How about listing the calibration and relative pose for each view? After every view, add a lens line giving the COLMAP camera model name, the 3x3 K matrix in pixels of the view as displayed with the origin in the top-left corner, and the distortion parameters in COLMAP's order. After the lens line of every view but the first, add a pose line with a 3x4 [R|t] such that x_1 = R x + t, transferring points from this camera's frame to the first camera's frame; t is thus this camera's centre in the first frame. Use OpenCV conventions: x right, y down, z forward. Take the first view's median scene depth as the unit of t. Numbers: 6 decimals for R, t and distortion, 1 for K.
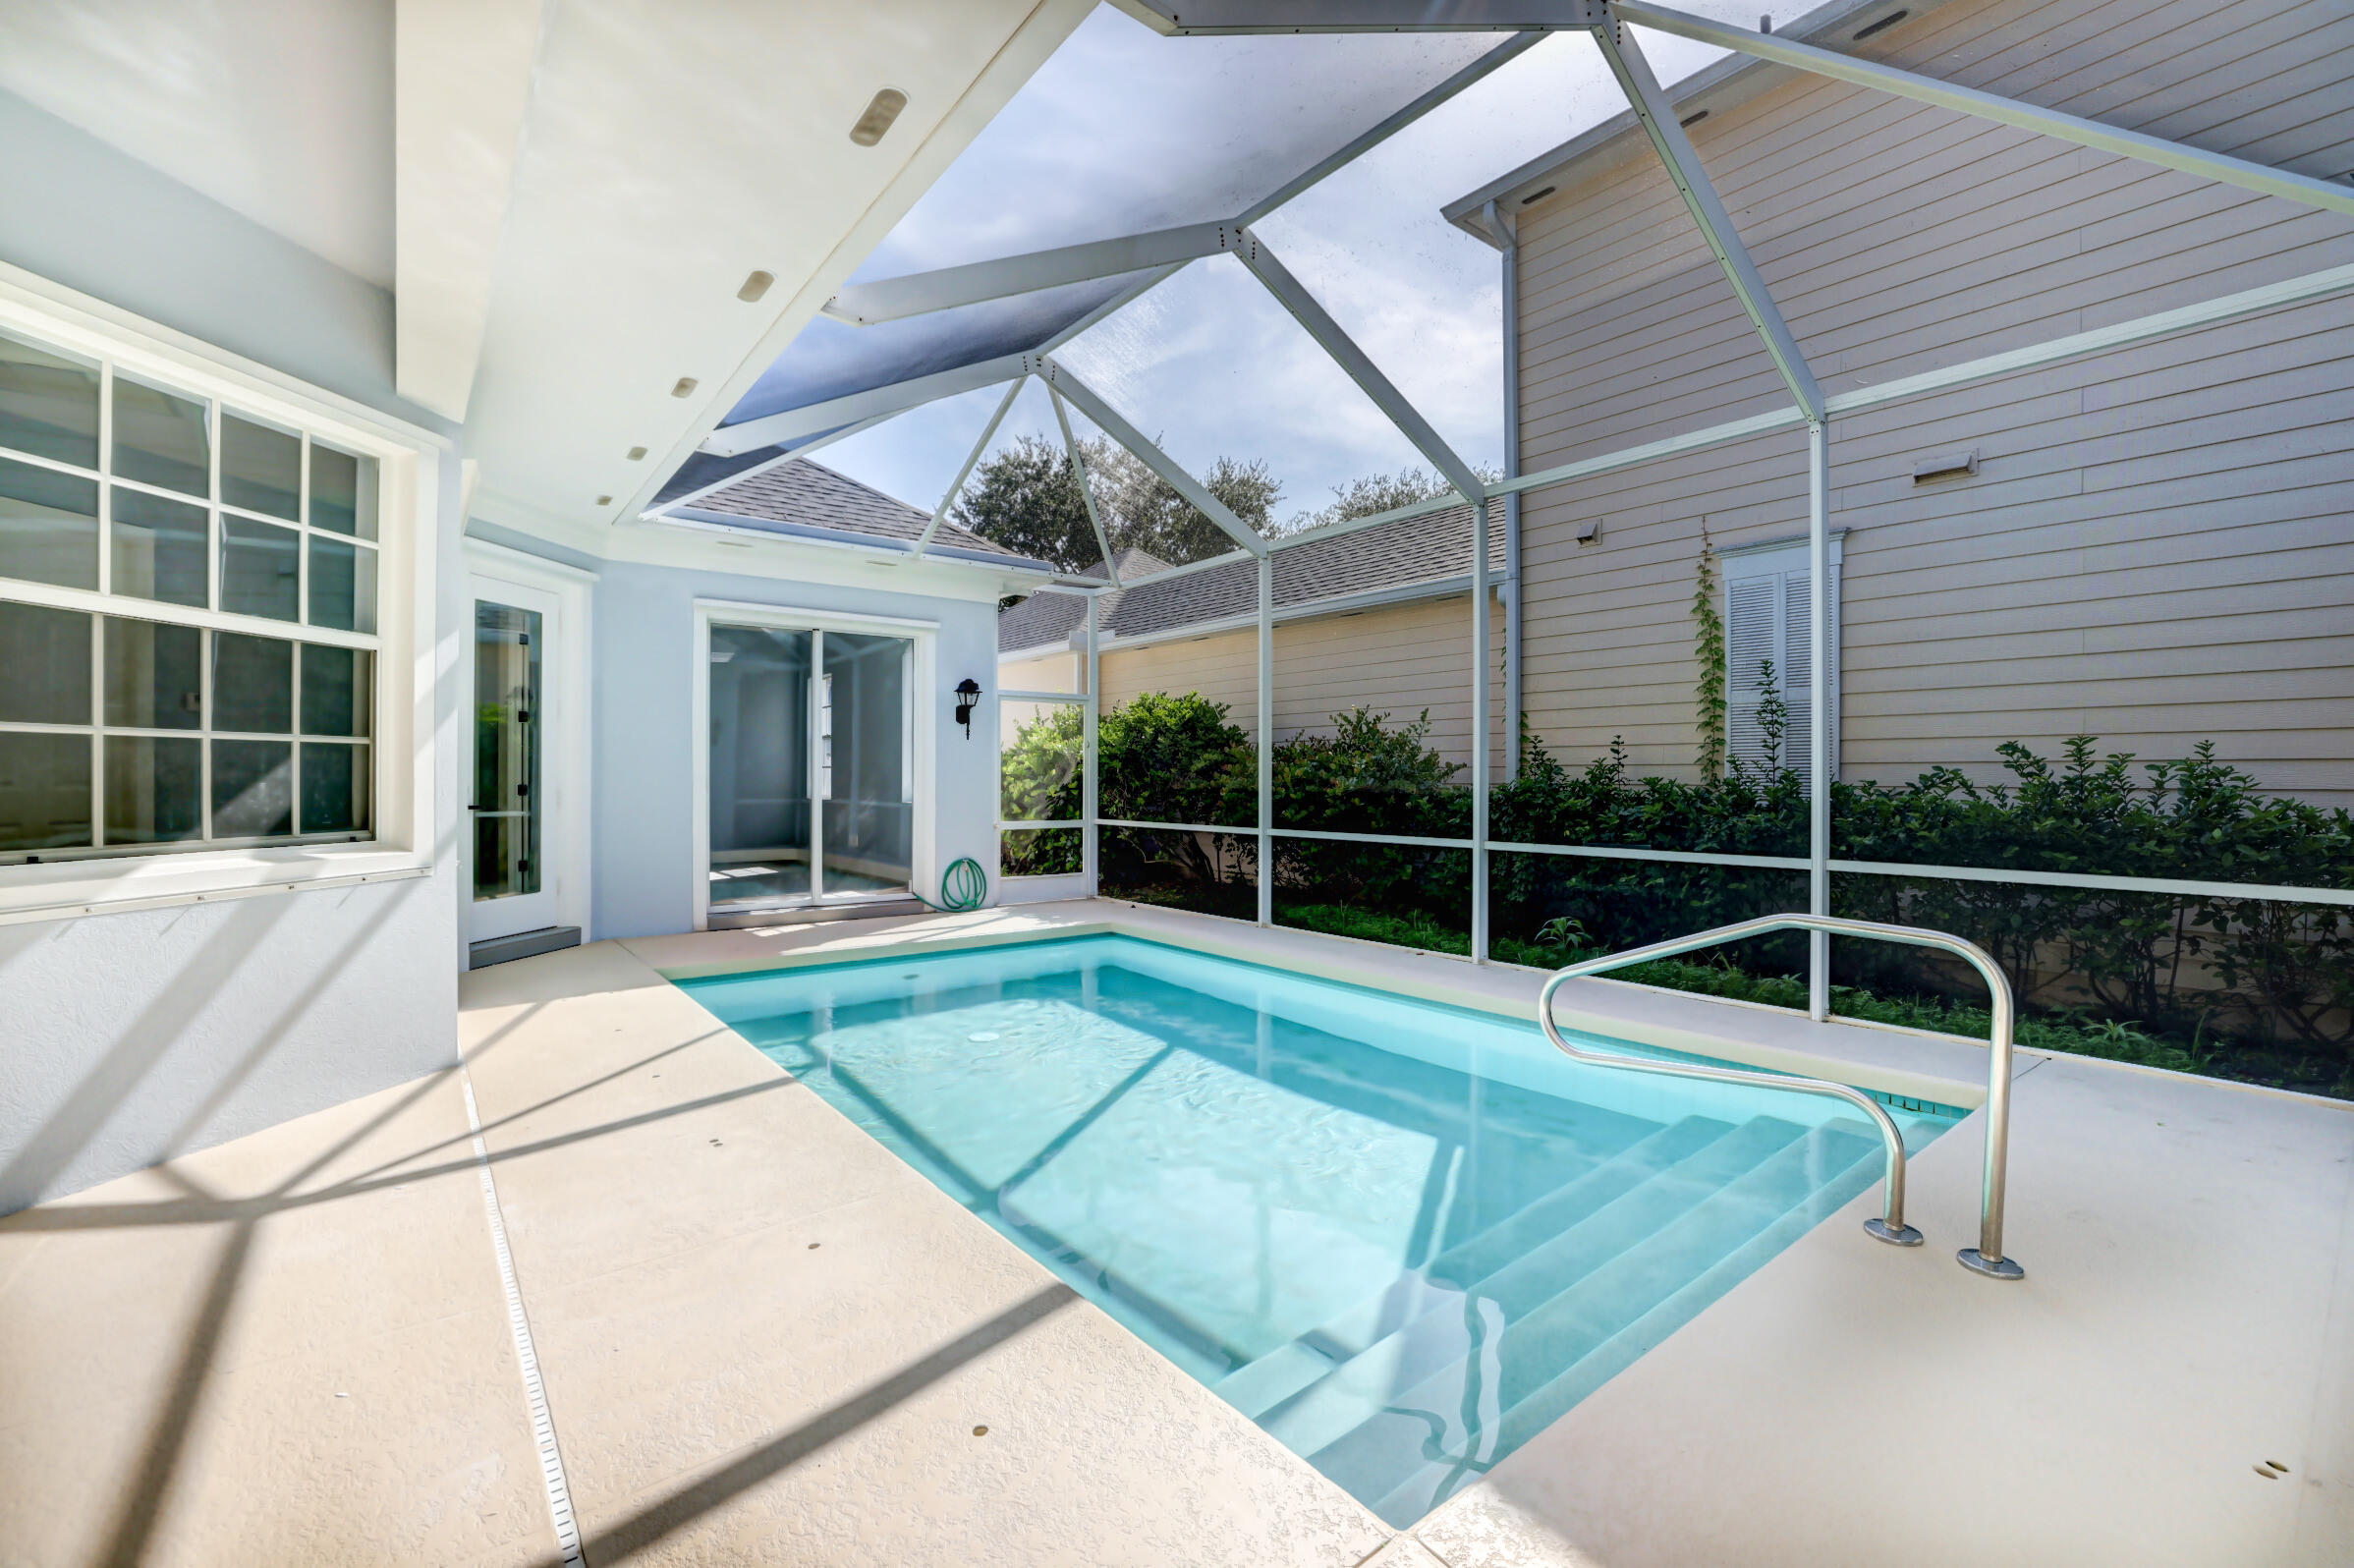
lens RADIAL K [[1003.4, 0, 1177.0], [0, 1003.4, 784.0], [0, 0, 1]] dist [-0.048244, 0.016397]
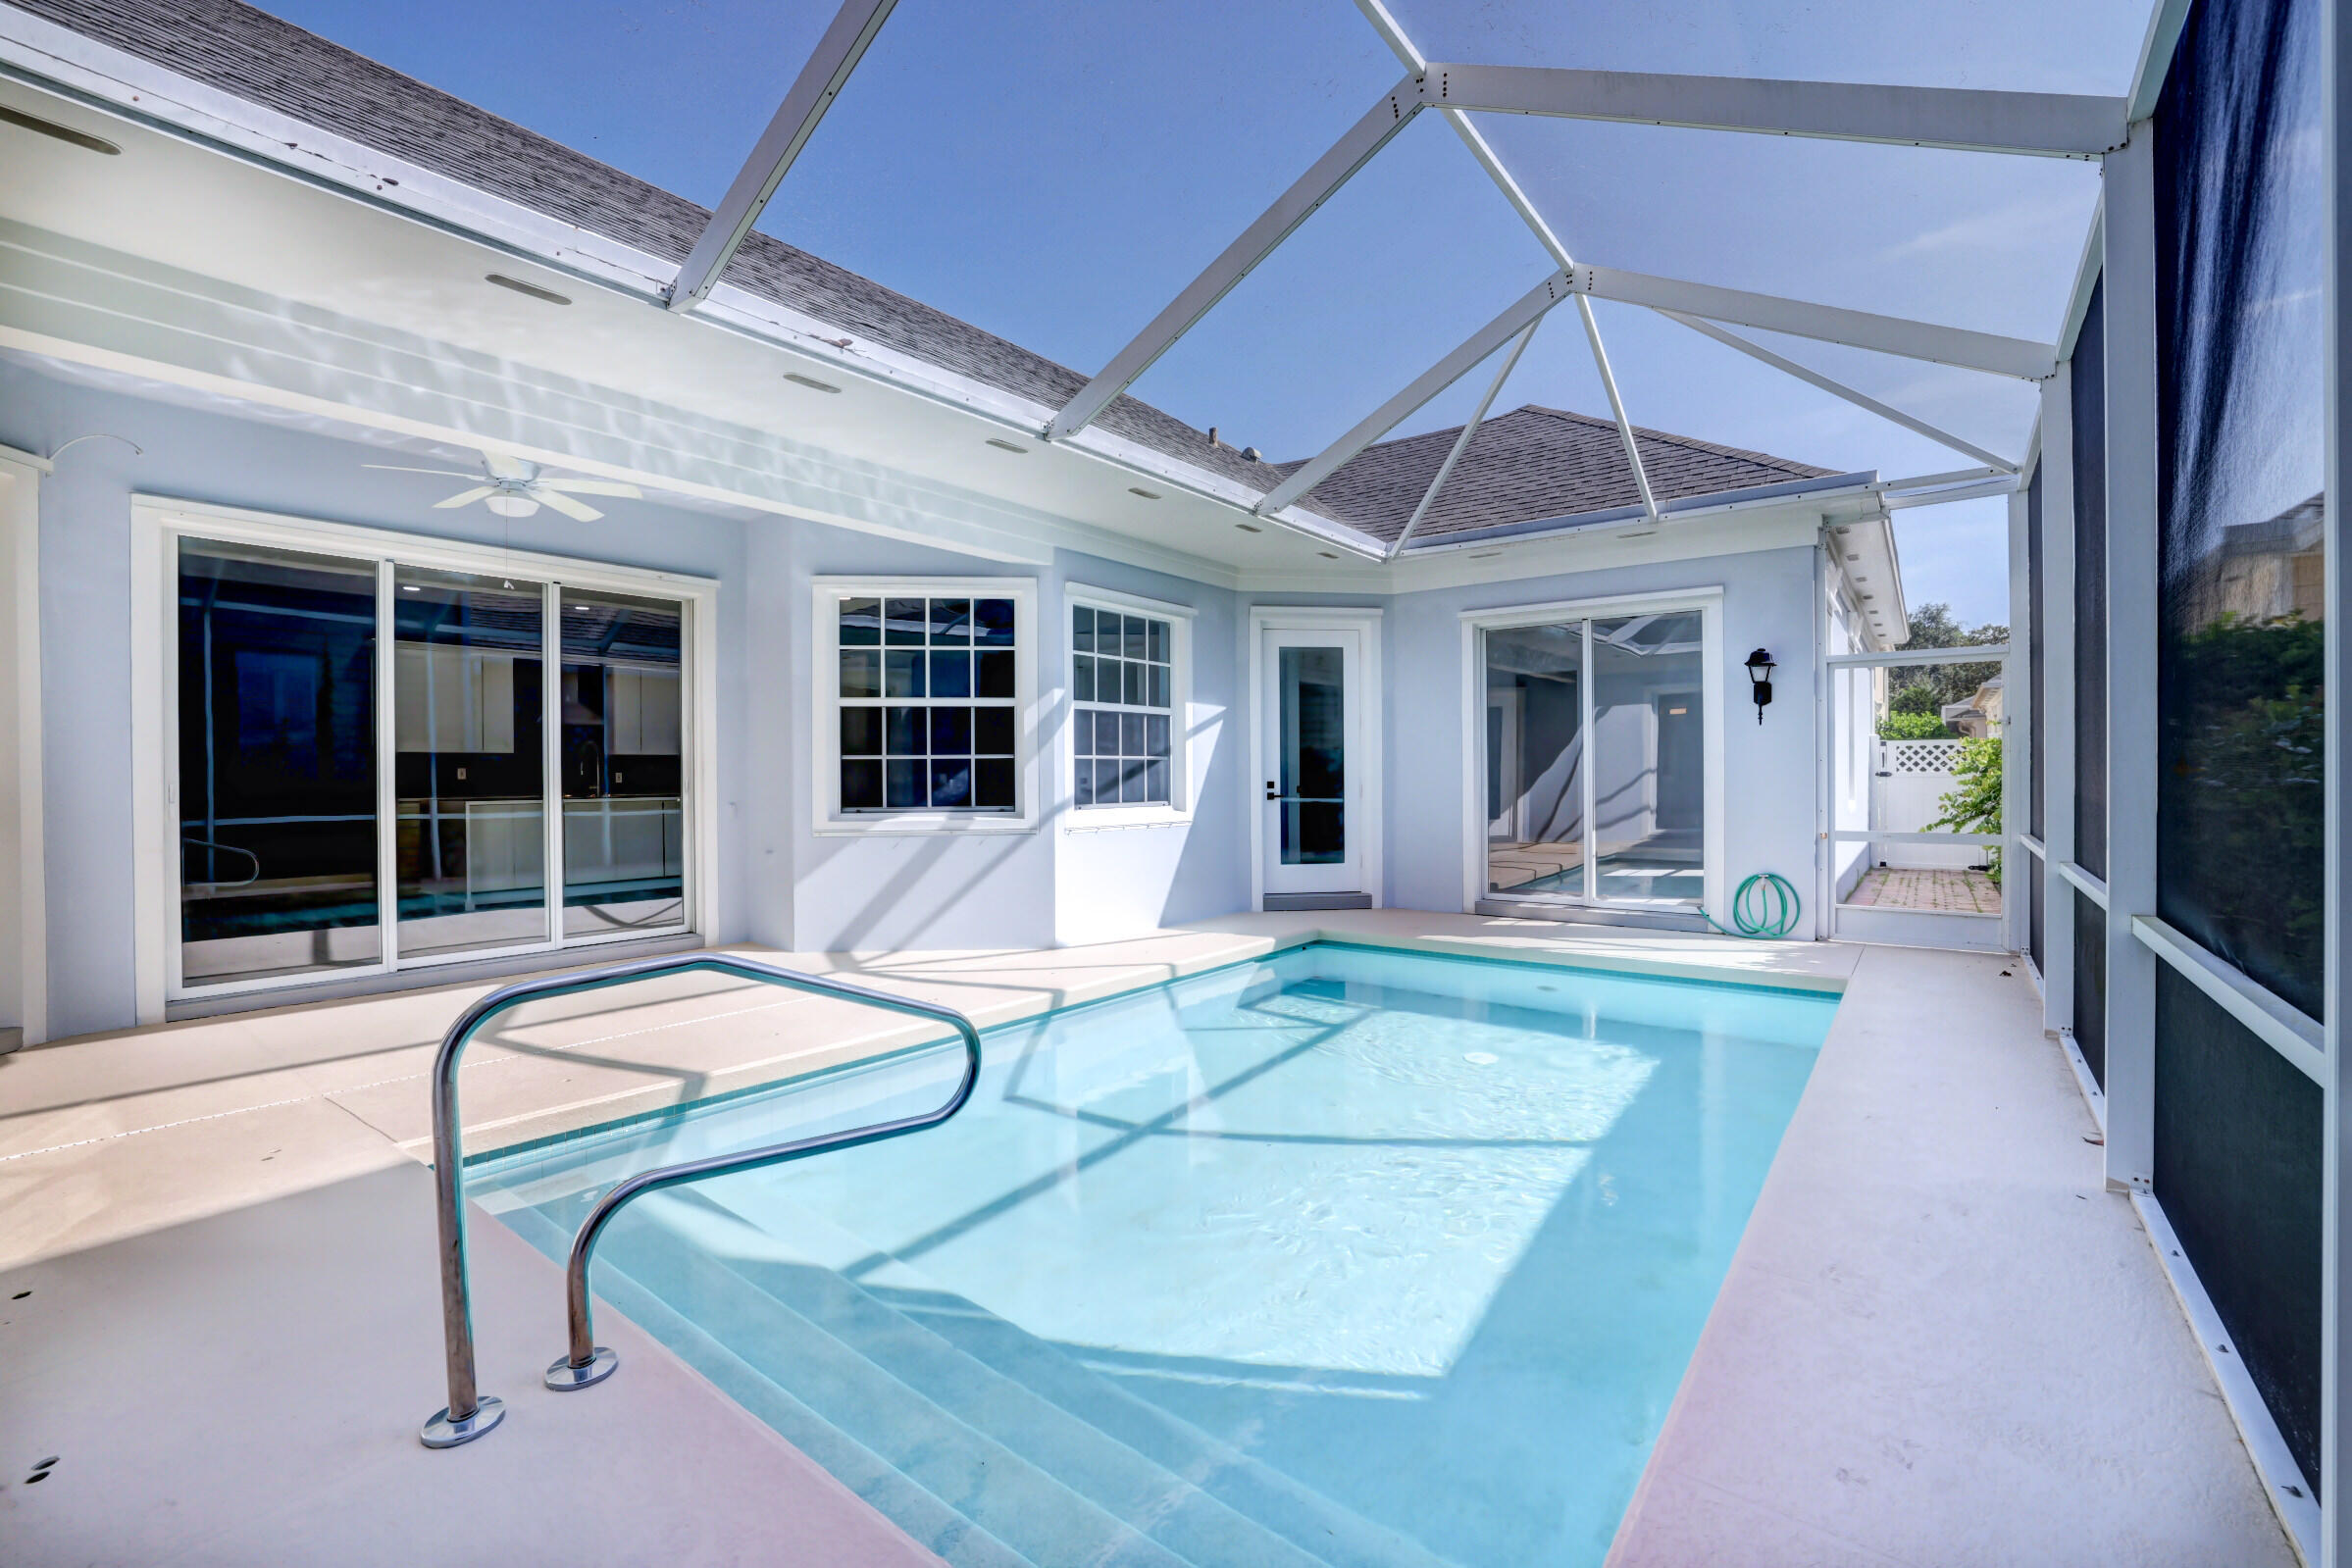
lens RADIAL K [[989.4, 0, 1155.4], [0, 989.4, 779.8], [0, 0, 1]] dist [-0.048895, 0.016326]
pose [[0.235035, 0.002043, -0.971985, 0.439934], [0.000182, 0.999998, 0.002146, -0.002066], [0.971987, -0.000681, 0.235034, 0.355515]]
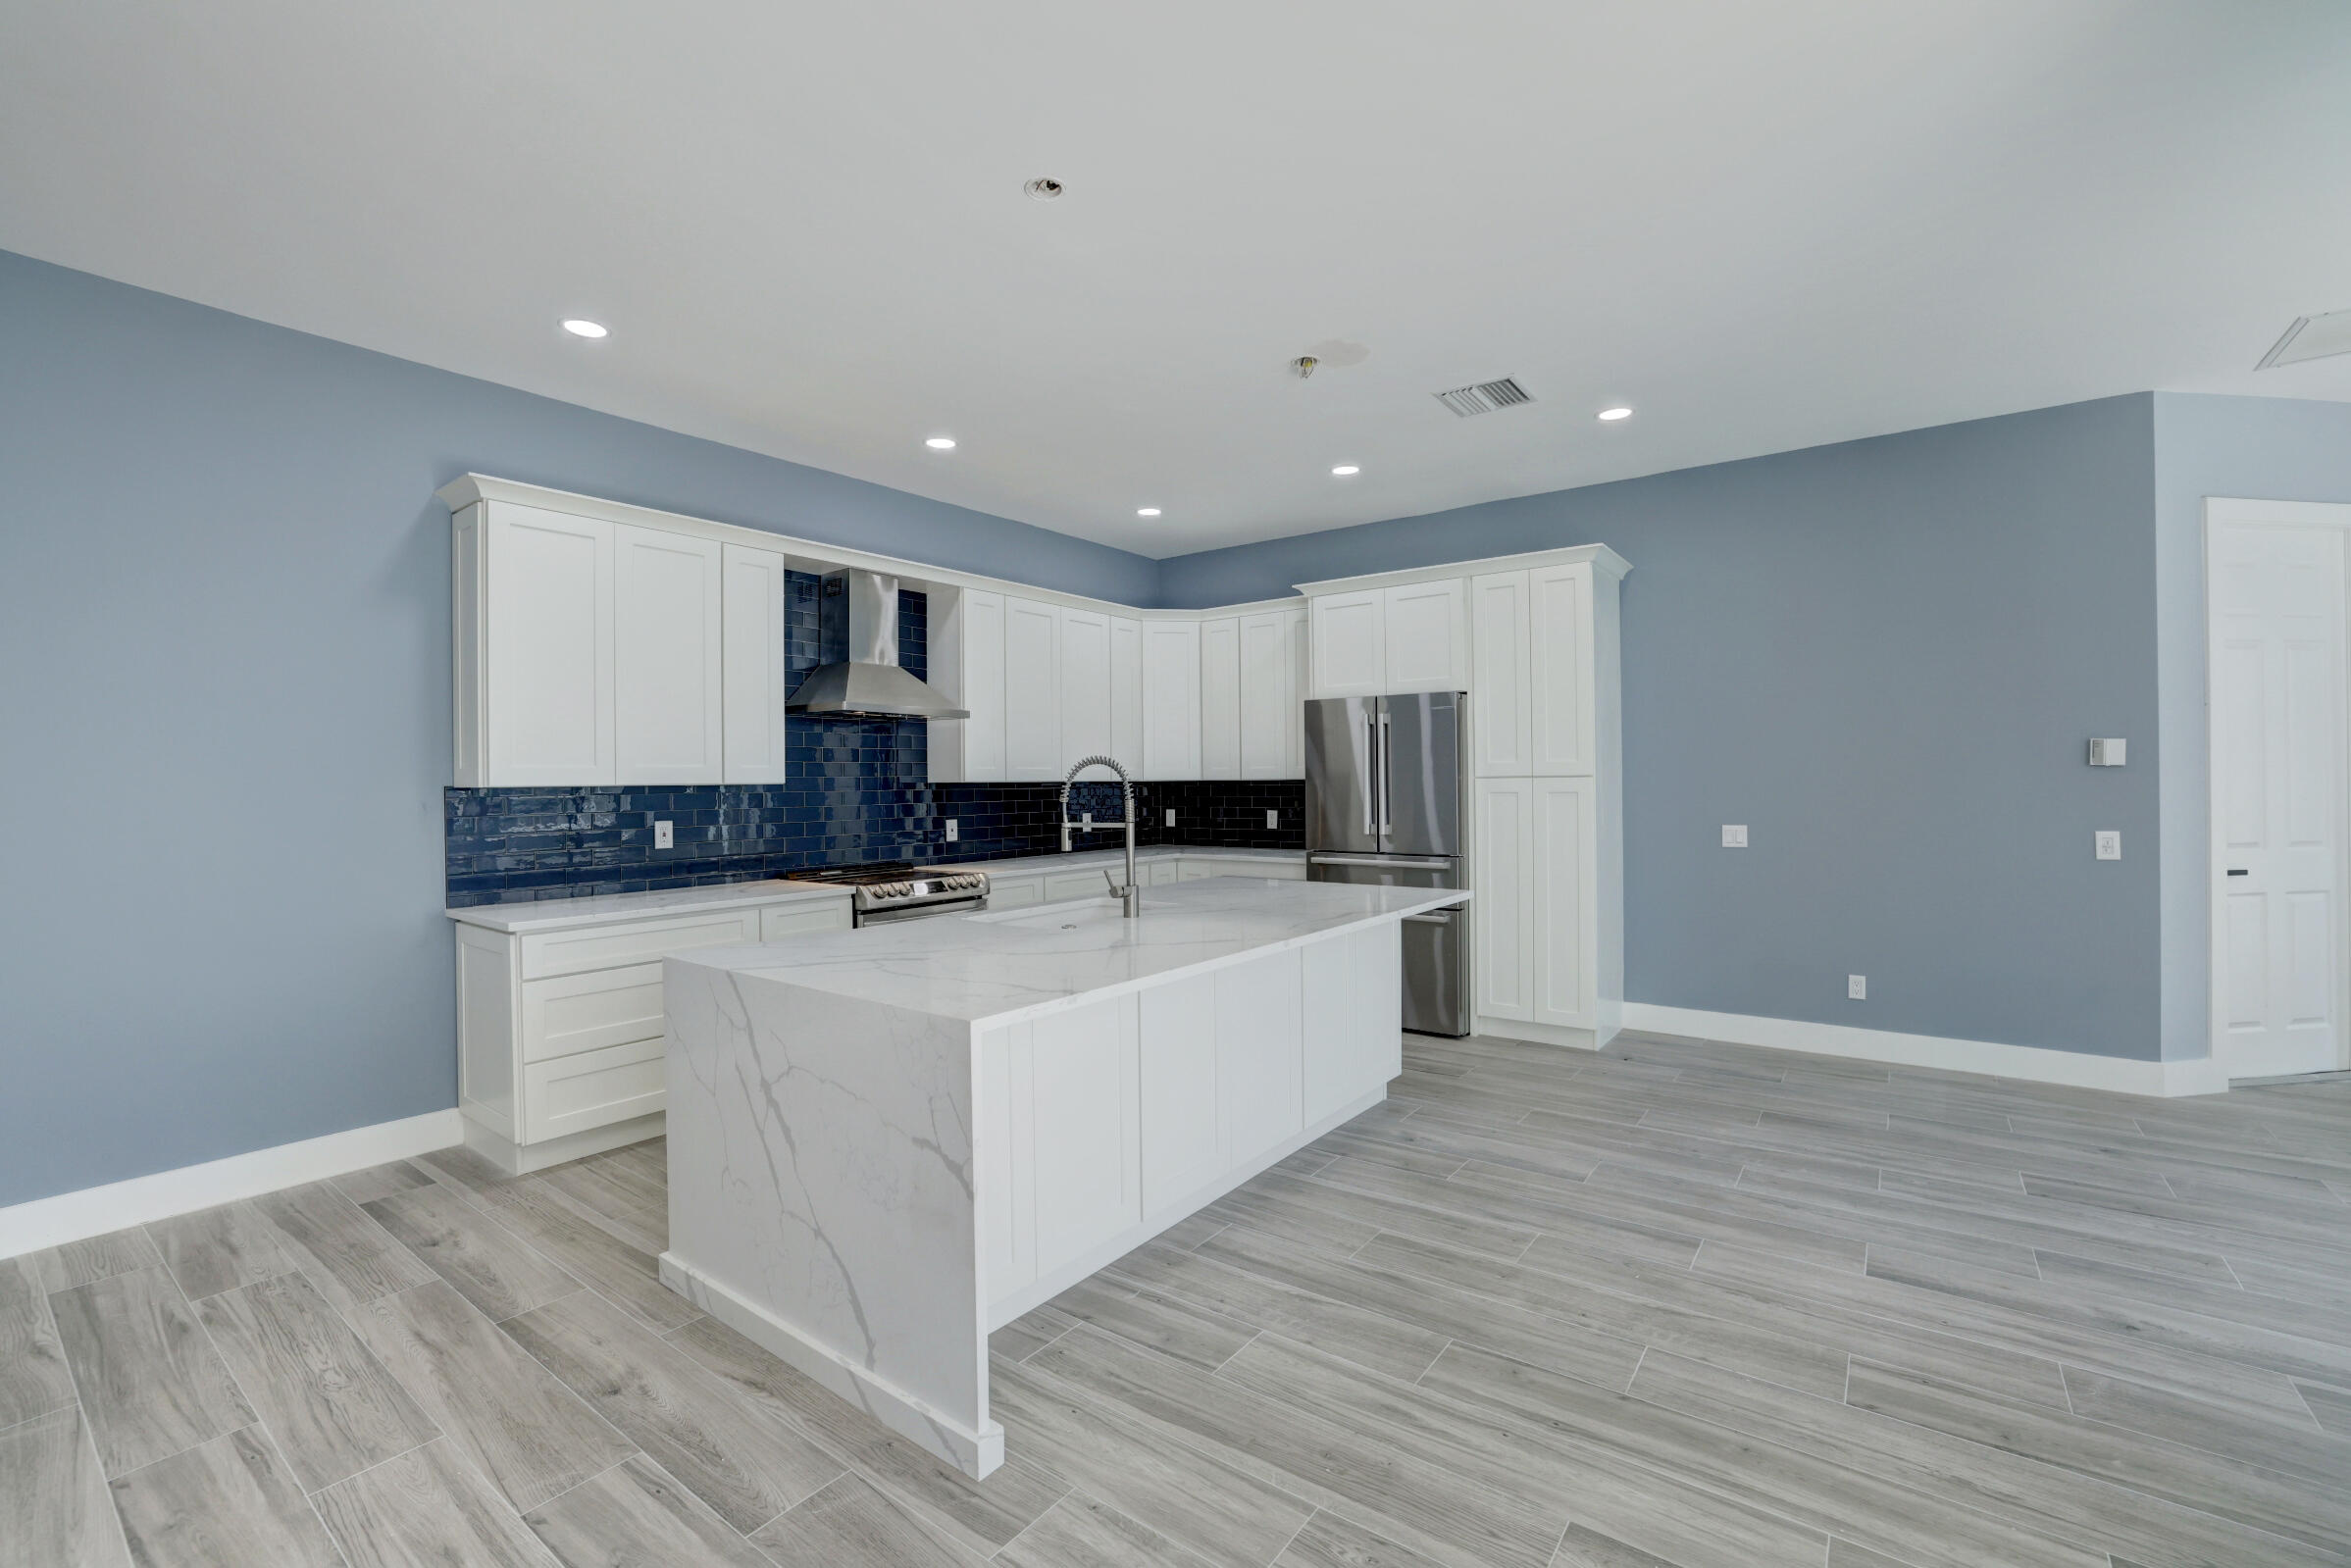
lens RADIAL K [[1005.8, 0, 1175.4], [0, 1005.8, 780.3], [0, 0, 1]] dist [-0.051727, 0.018610]
pose [[0.256325, -0.006165, -0.966571, -0.358675], [0.004424, 0.999977, -0.005204, -0.031825], [0.966580, -0.002942, 0.256347, -0.078341]]
